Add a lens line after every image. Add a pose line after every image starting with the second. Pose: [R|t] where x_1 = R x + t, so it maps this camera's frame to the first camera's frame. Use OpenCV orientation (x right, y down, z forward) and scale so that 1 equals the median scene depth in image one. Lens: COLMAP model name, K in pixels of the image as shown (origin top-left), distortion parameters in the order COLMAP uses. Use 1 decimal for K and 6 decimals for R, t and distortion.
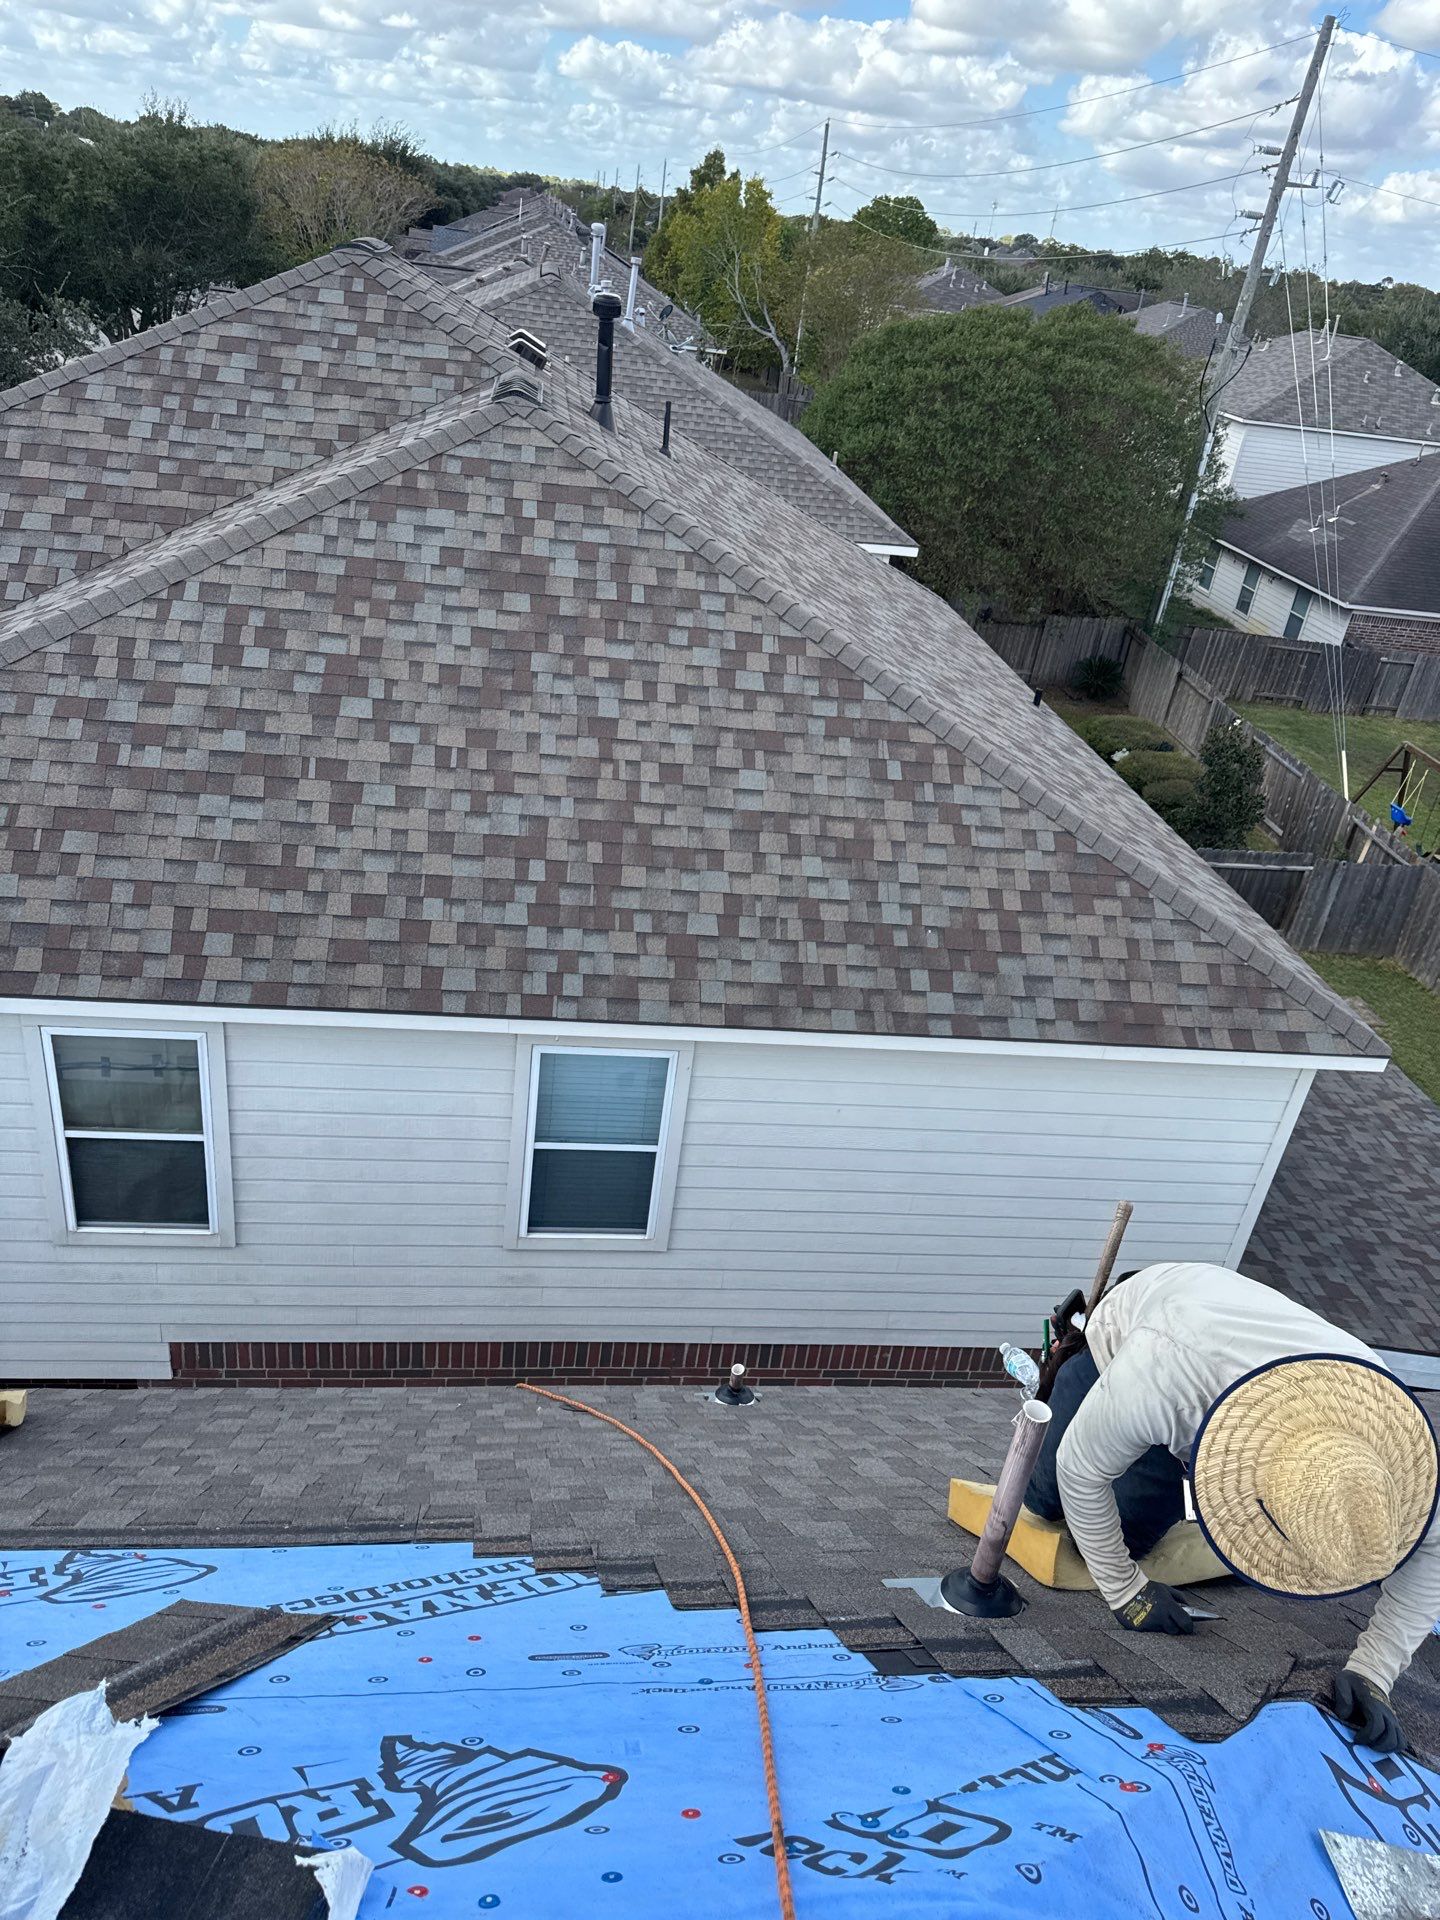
lens RADIAL K [[1349.4, 0, 720.0], [0, 1349.4, 960.0], [0, 0, 1]] dist [0.121924, -0.247027]
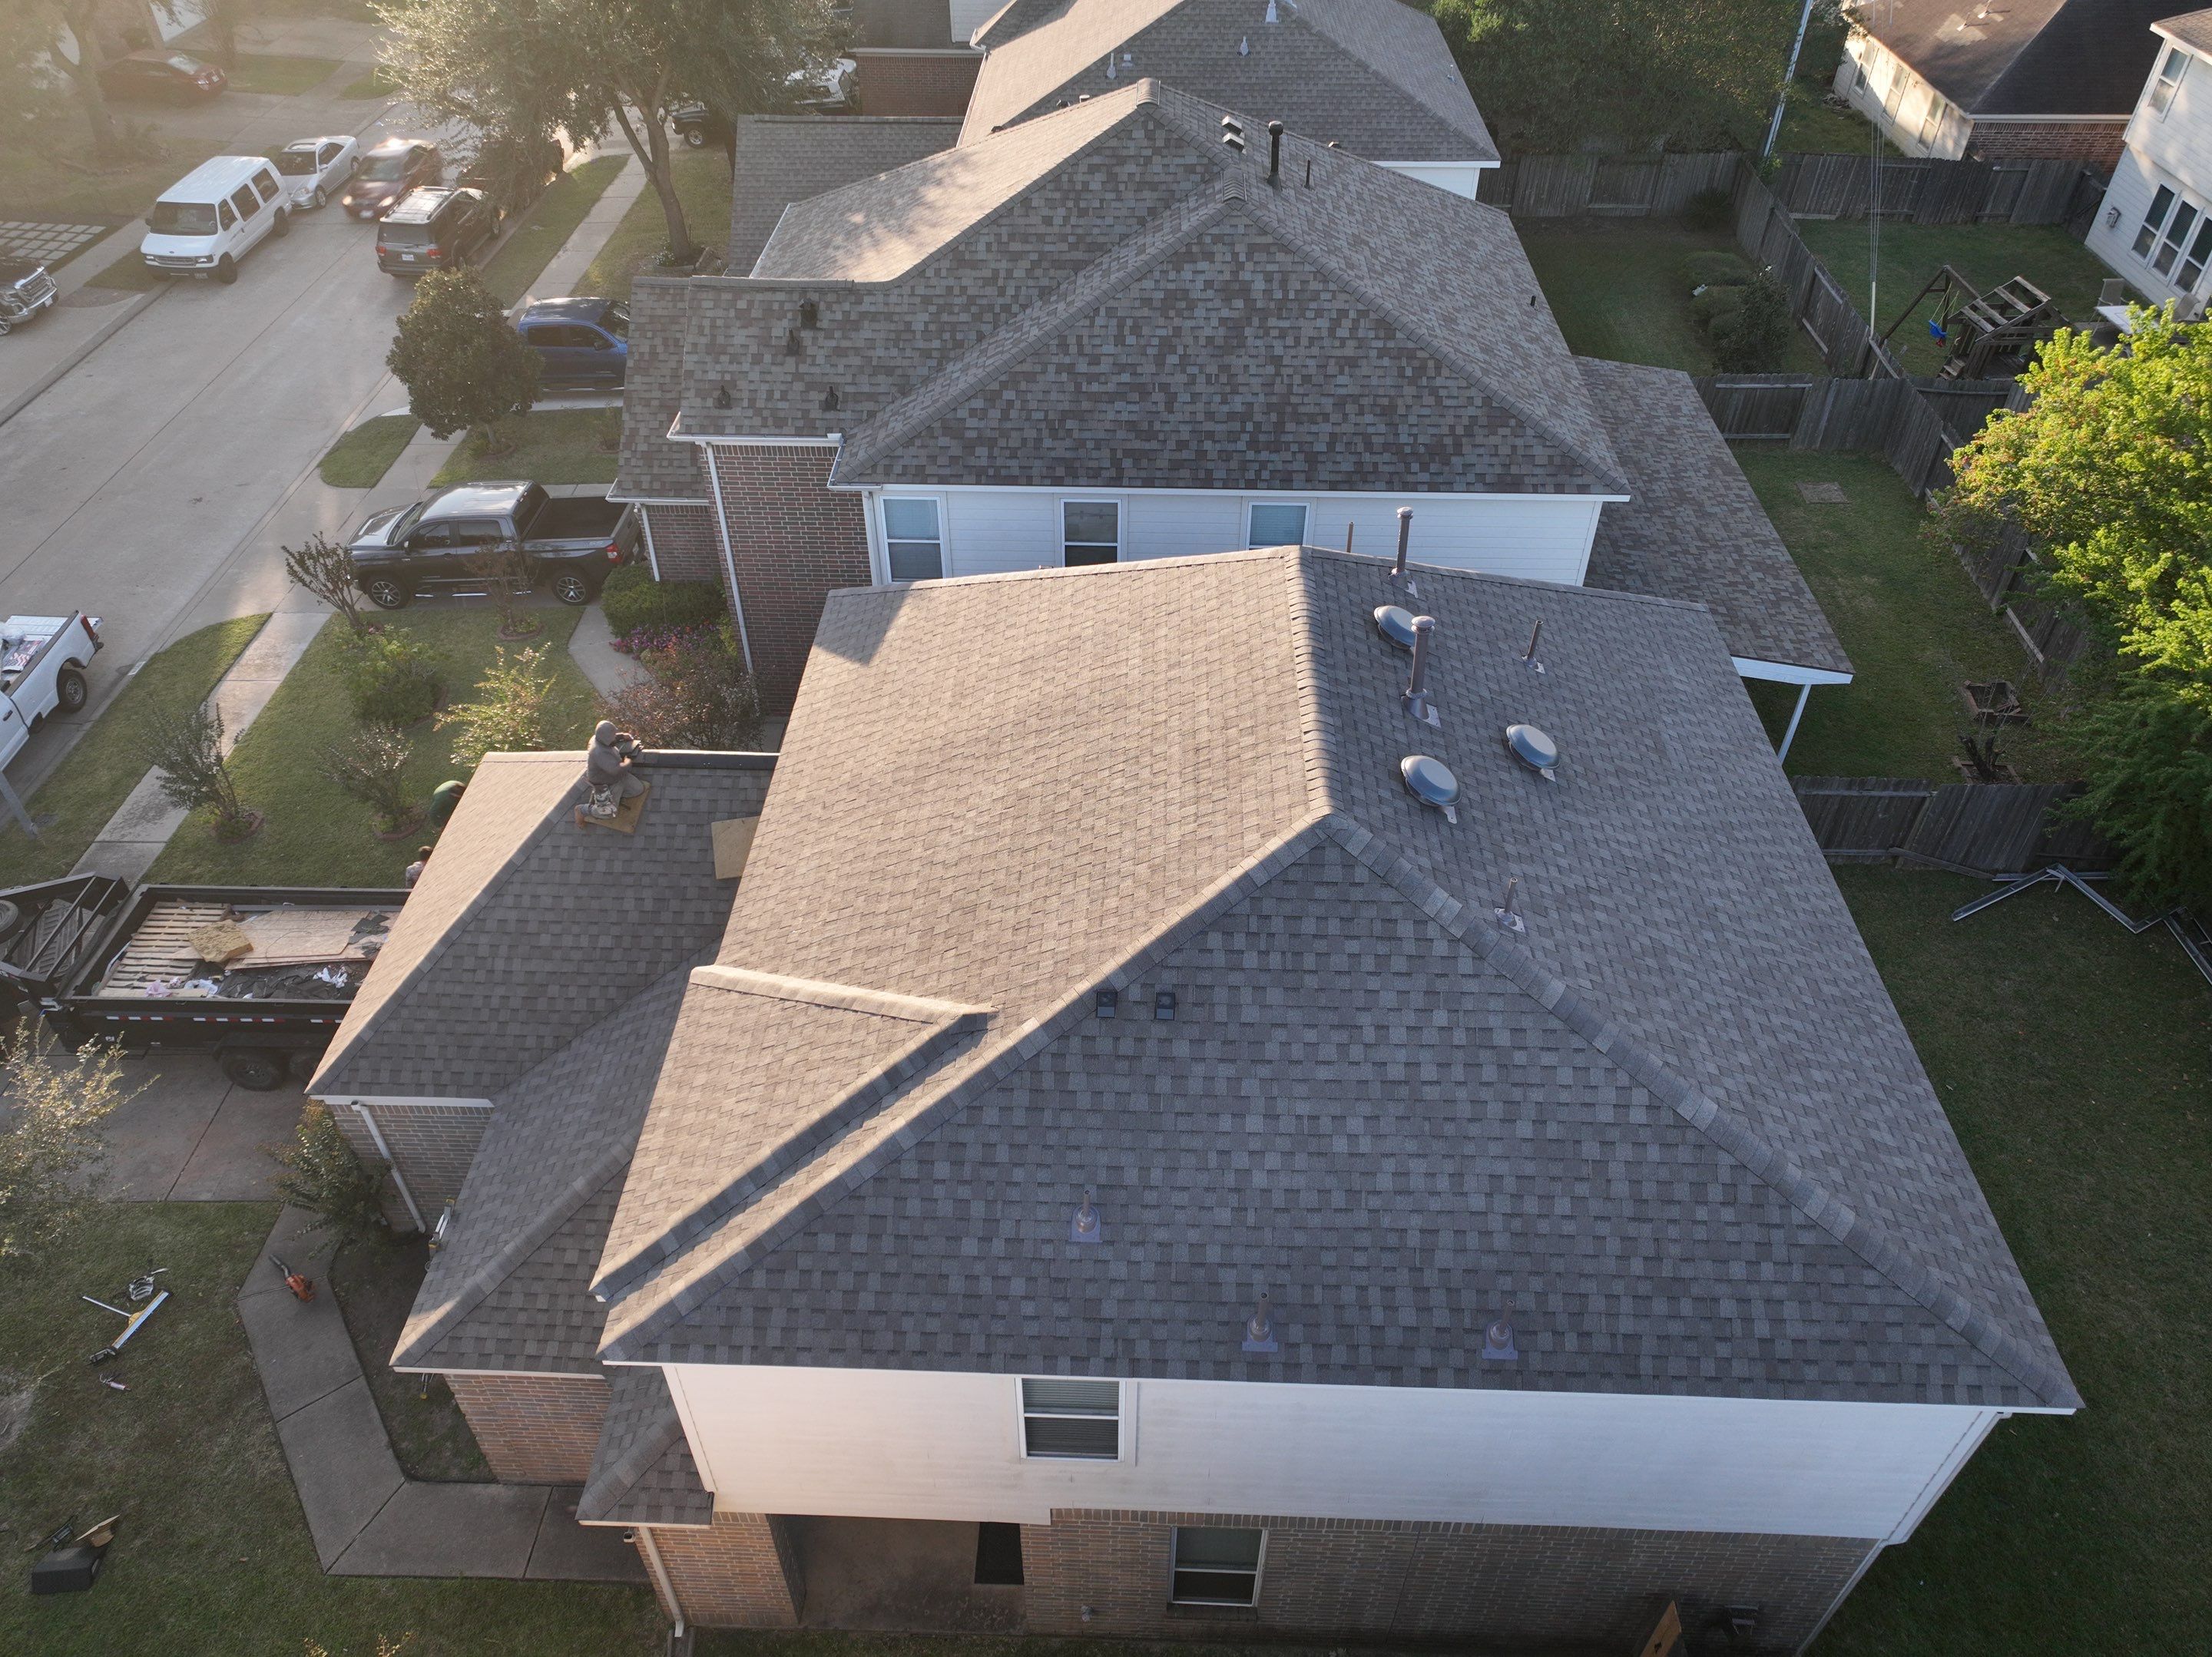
lens RADIAL K [[1544.9, 0, 1106.0], [0, 1544.9, 828.5], [0, 0, 1]] dist [-0.003546, 0.027736]
pose [[0.981268, 0.004481, -0.192594, 0.137547], [0.035743, 0.978136, 0.204873, 0.057409], [0.189301, -0.207920, 0.959653, -1.727704]]
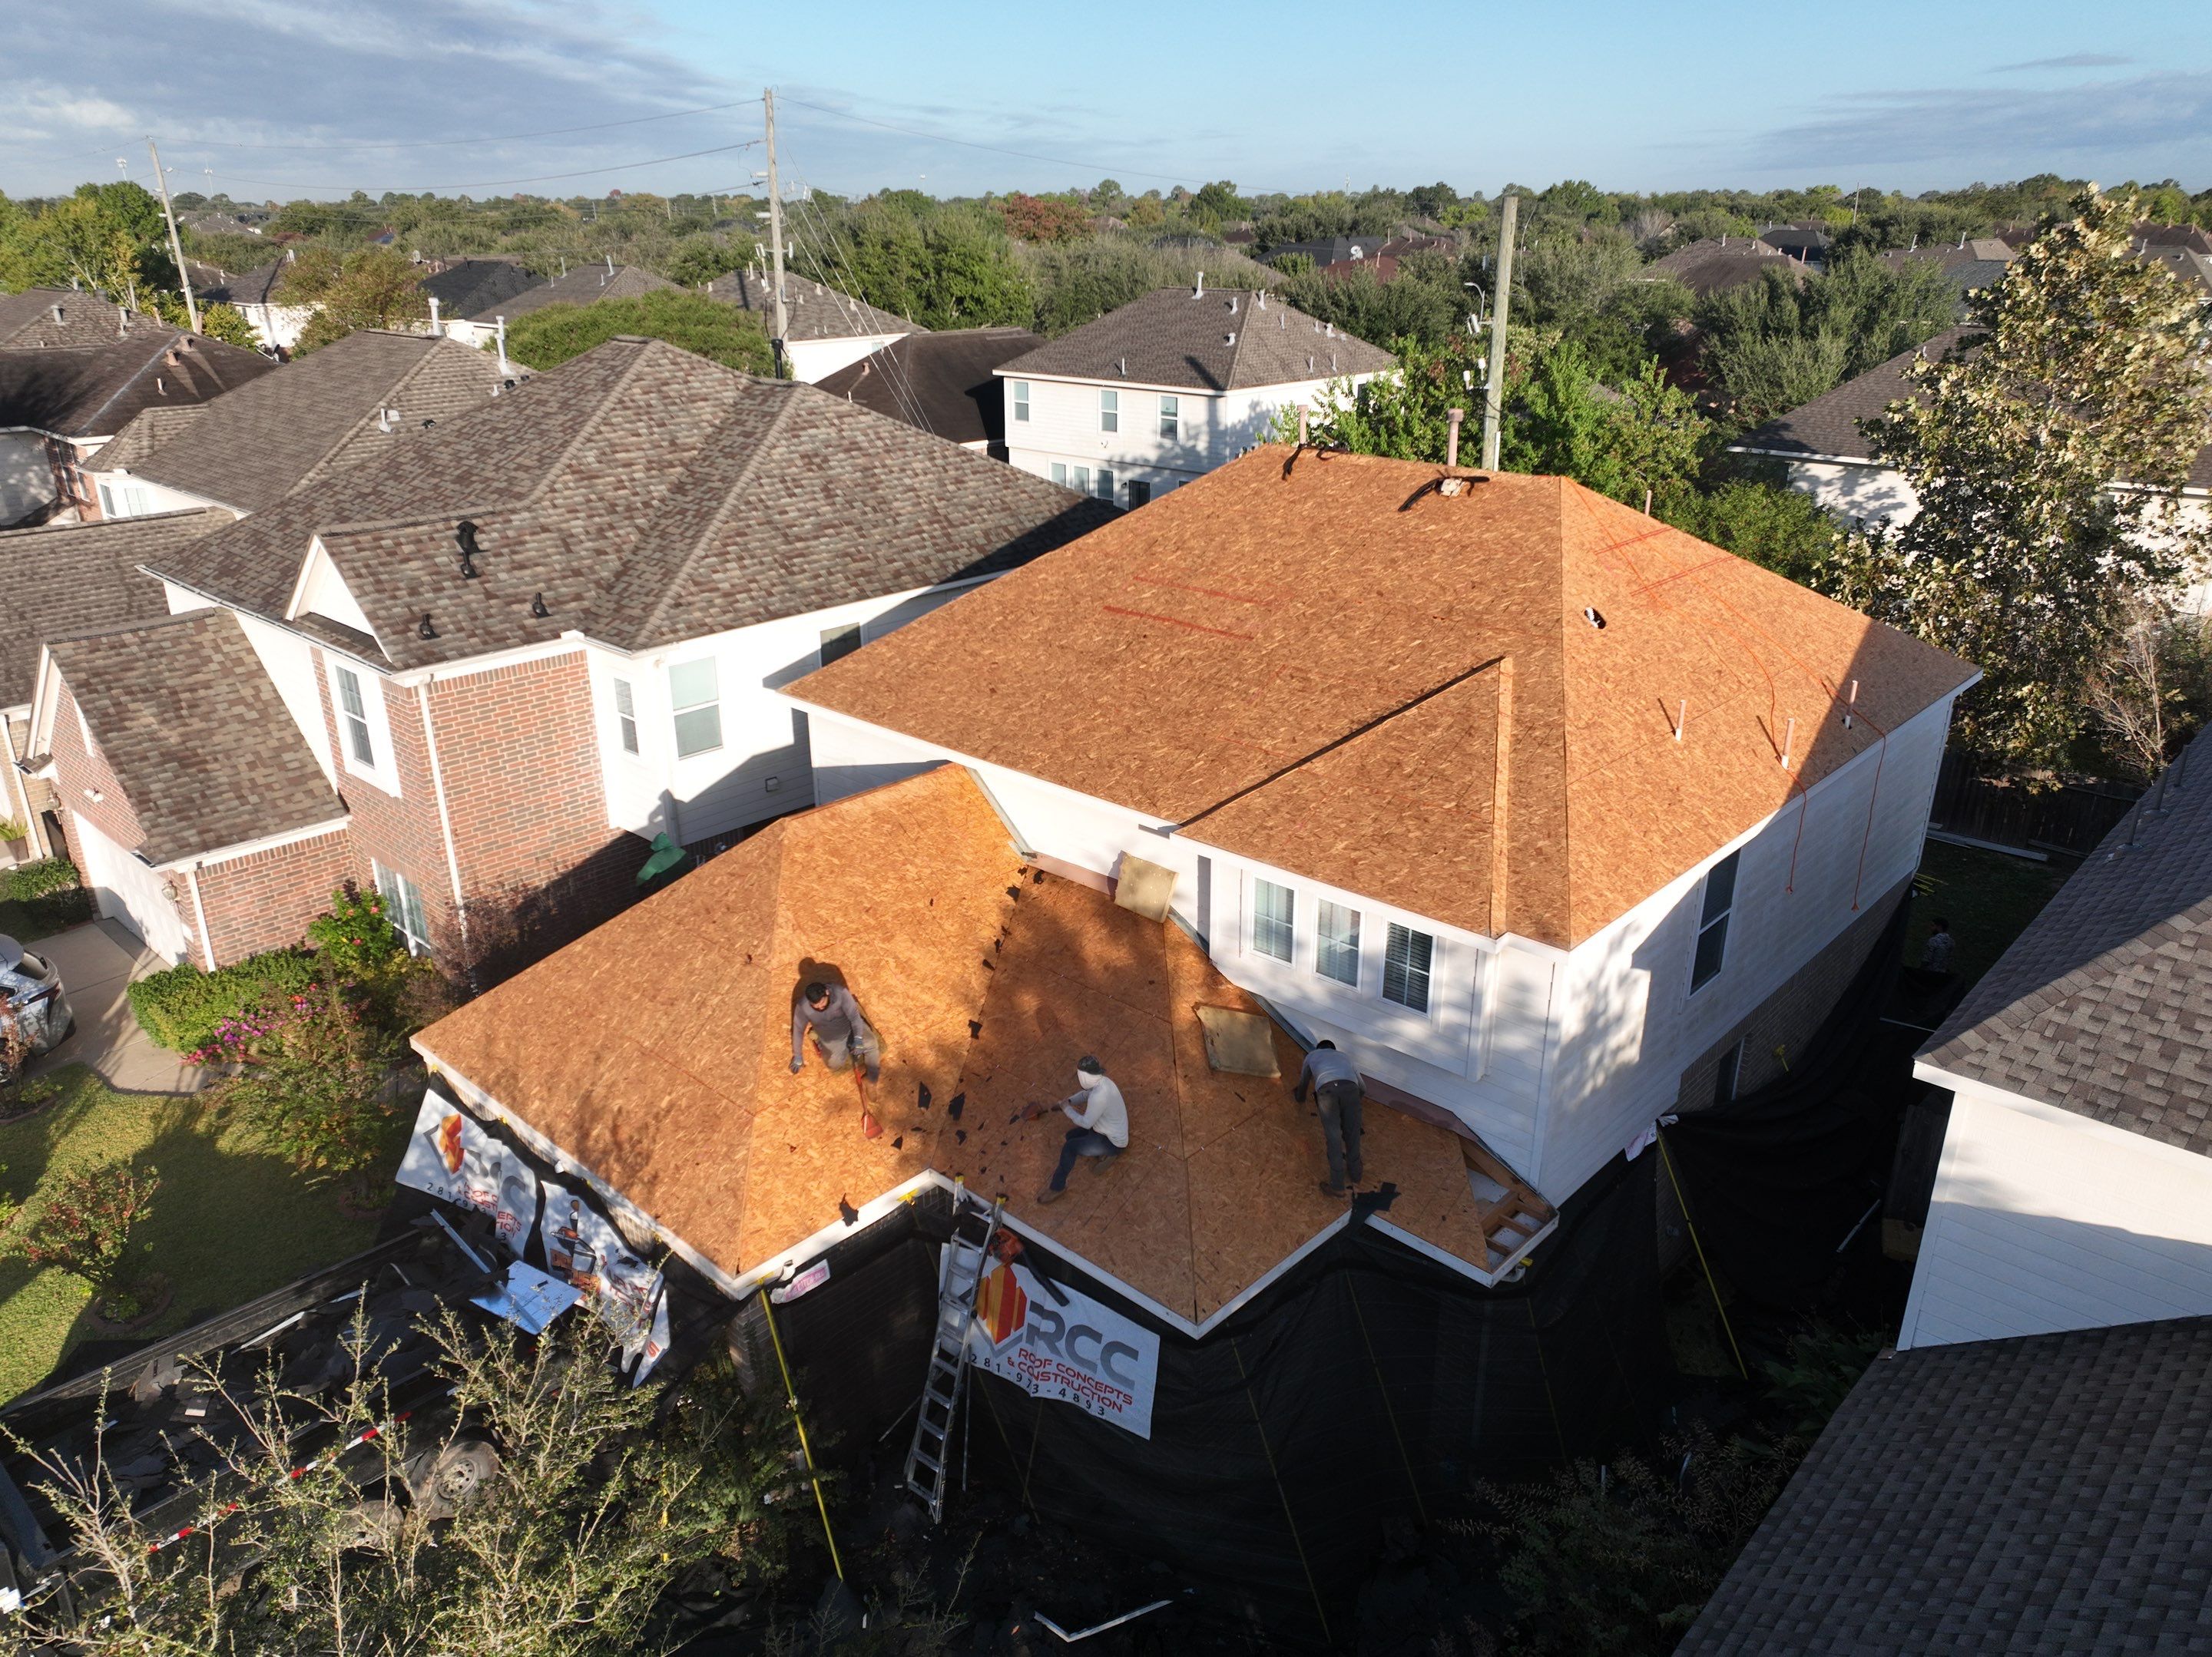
lens RADIAL K [[1544.9, 0, 1106.0], [0, 1544.9, 828.5], [0, 0, 1]] dist [-0.003546, 0.027736]
pose [[0.755480, -0.358156, 0.548612, -1.690732], [0.399145, 0.915625, 0.048105, 0.443947], [-0.519552, 0.182633, 0.834692, -1.588055]]
